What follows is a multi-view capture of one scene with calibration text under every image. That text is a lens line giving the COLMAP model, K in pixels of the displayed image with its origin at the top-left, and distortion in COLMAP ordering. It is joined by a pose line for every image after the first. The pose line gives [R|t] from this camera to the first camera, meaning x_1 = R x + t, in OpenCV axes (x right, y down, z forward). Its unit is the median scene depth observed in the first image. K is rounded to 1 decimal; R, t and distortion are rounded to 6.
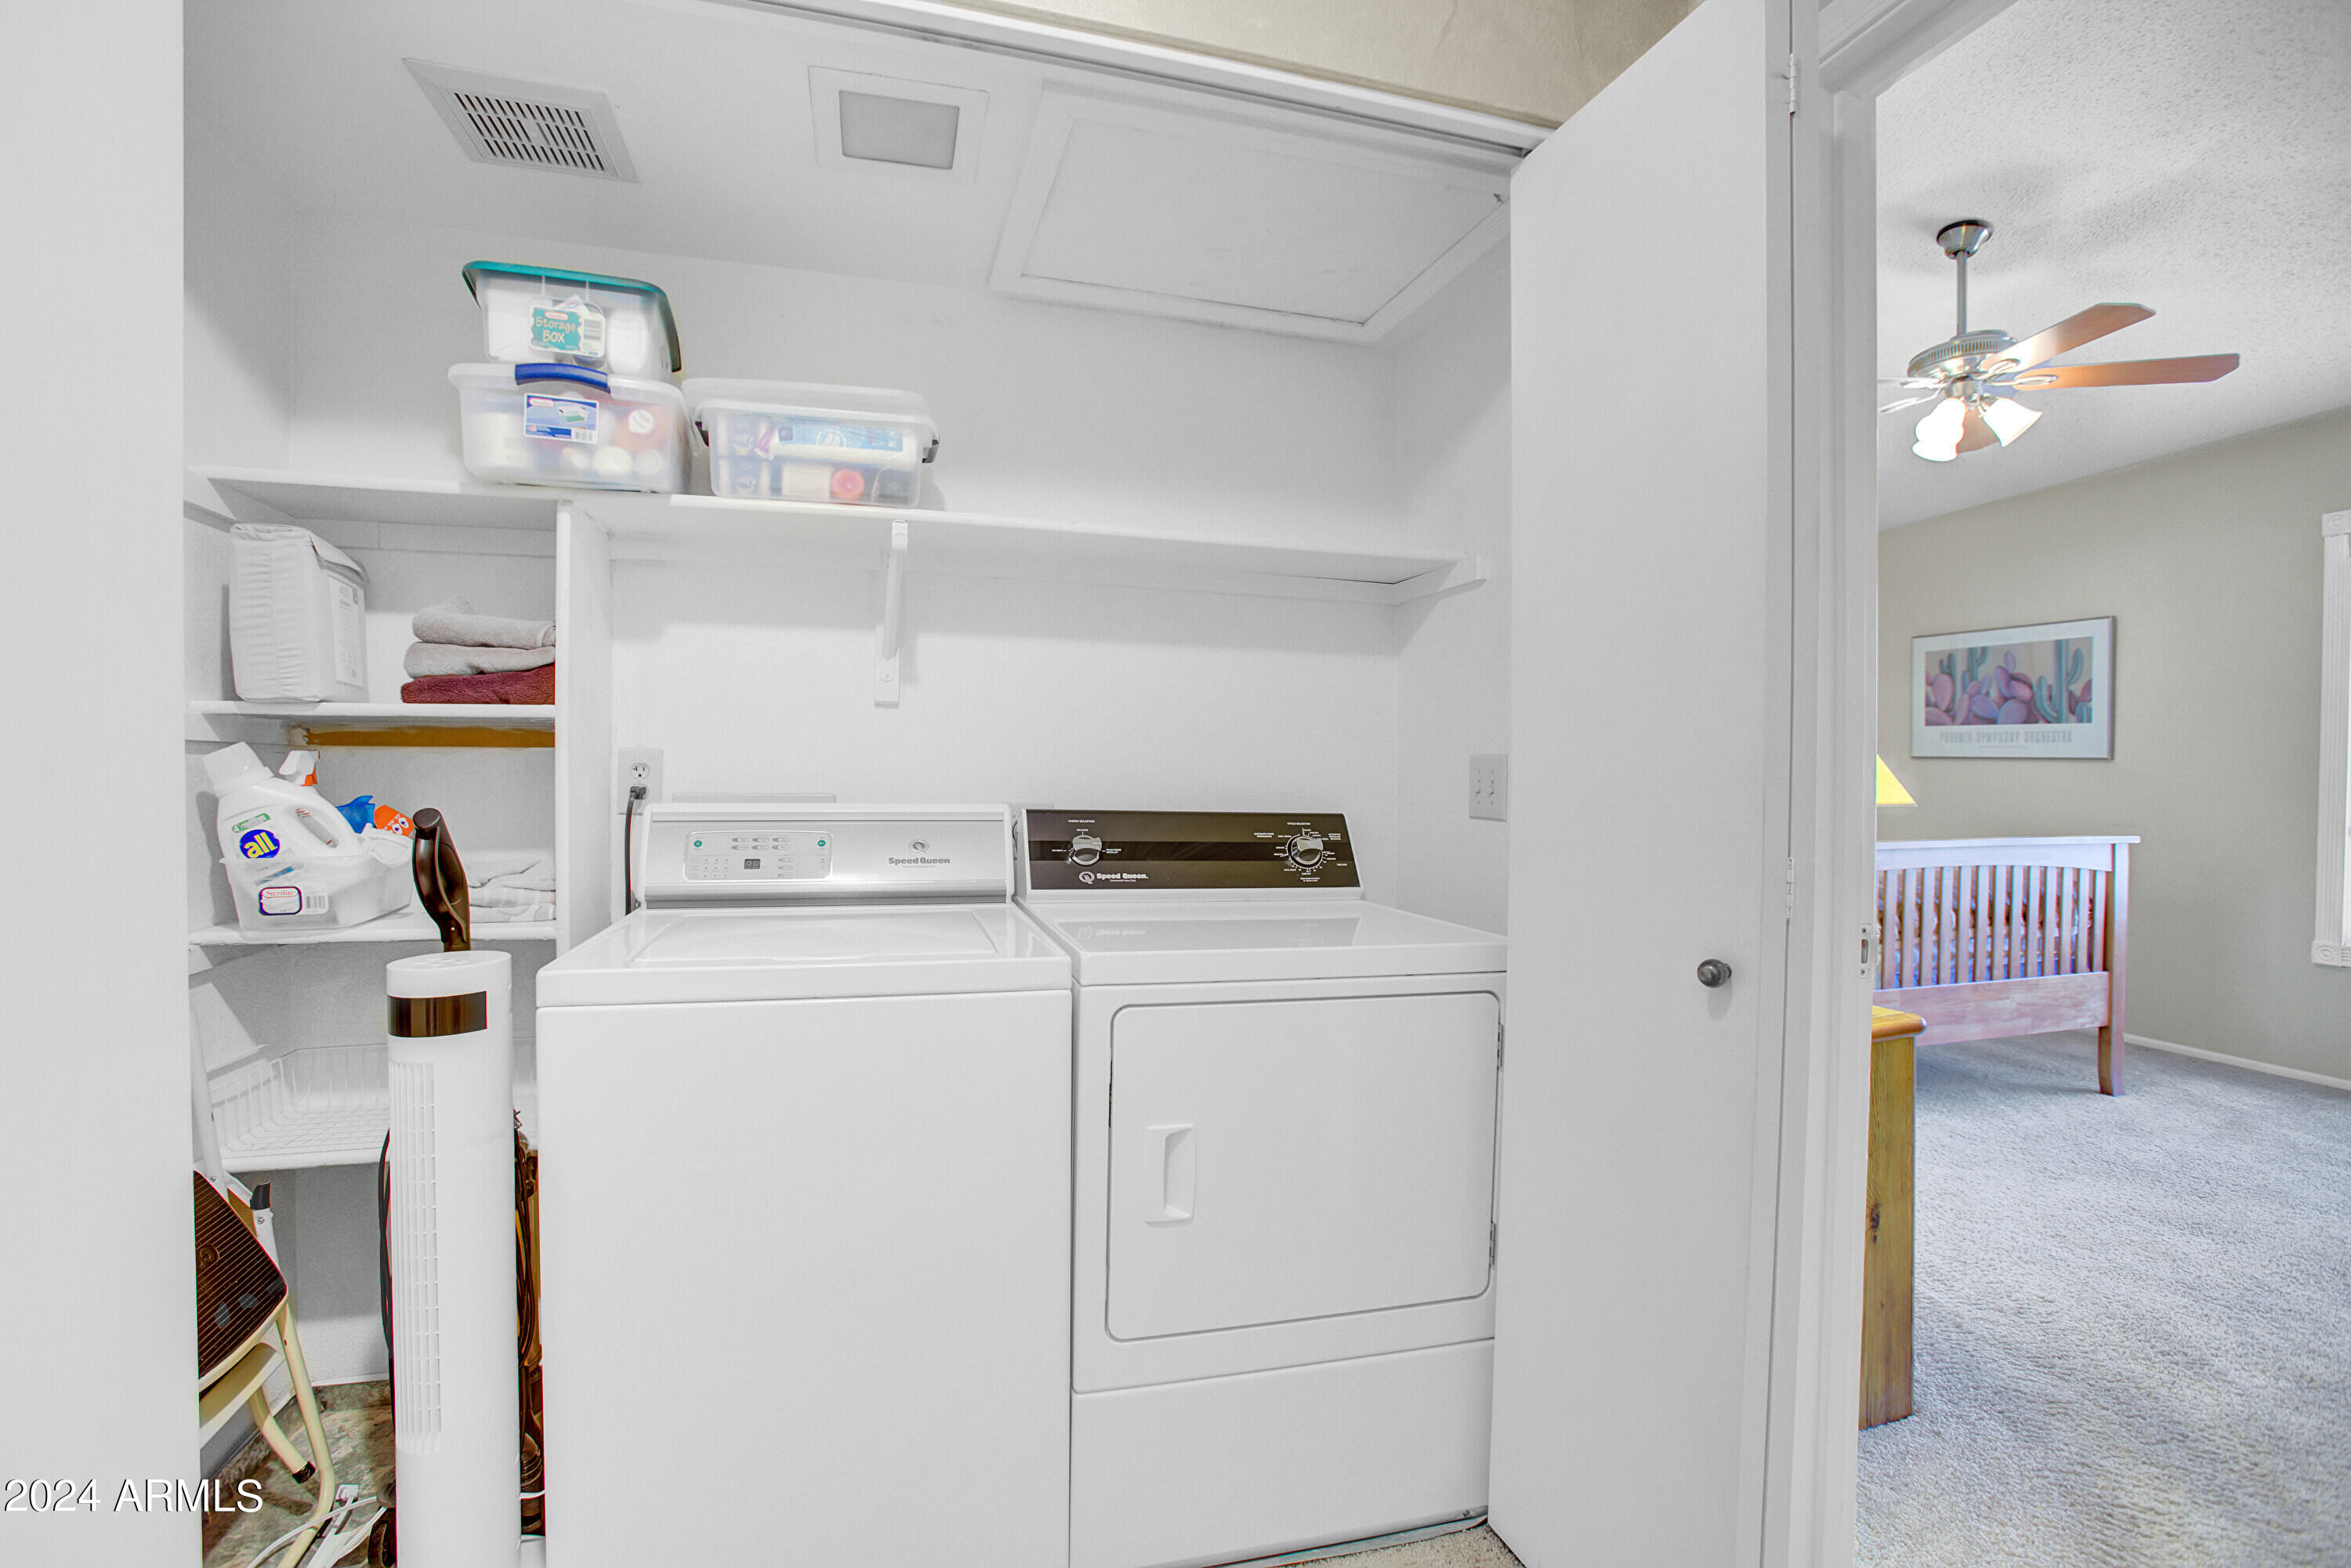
lens RADIAL K [[1089.1, 0, 1175.5], [0, 1089.1, 784.0], [0, 0, 1]] dist [-0.054570, 0.026536]
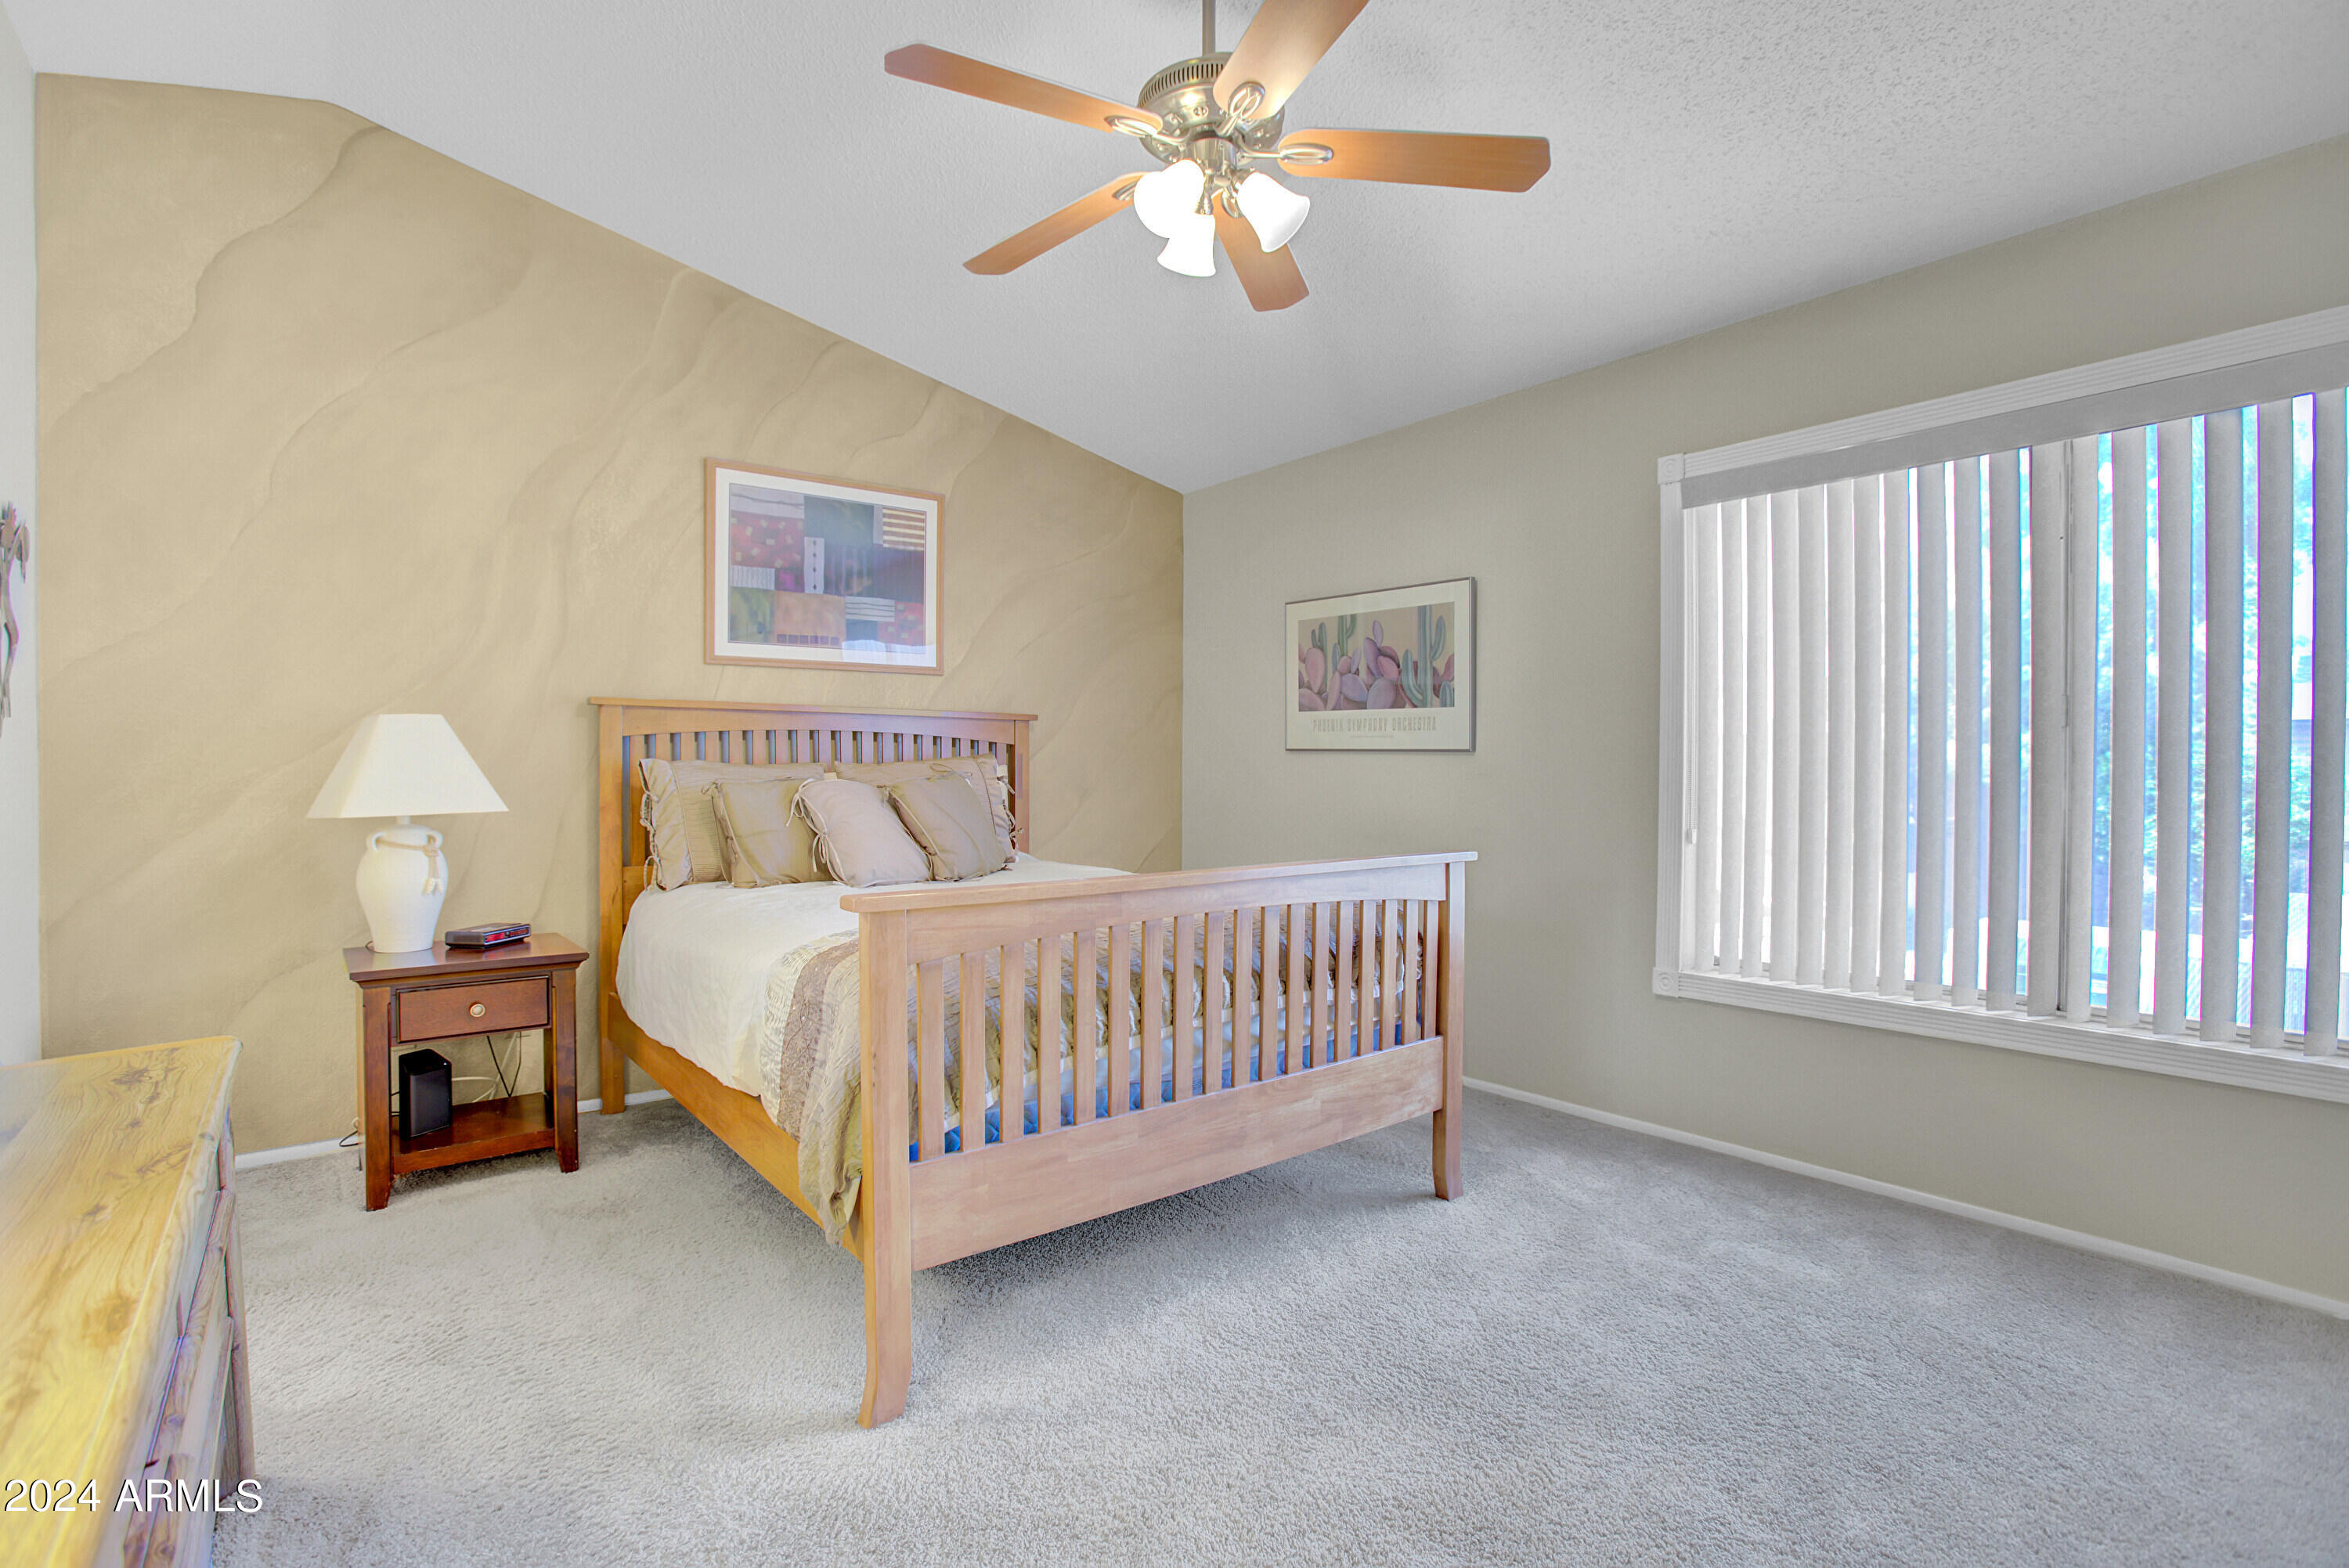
lens RADIAL K [[1088.1, 0, 1174.5], [0, 1088.1, 784.0], [0, 0, 1]] dist [-0.054570, 0.026536]
pose [[0.926024, -0.007004, 0.377401, 0.423431], [0.006519, 0.999975, 0.002560, -0.001808], [-0.377409, 0.000089, 0.926047, 0.371627]]
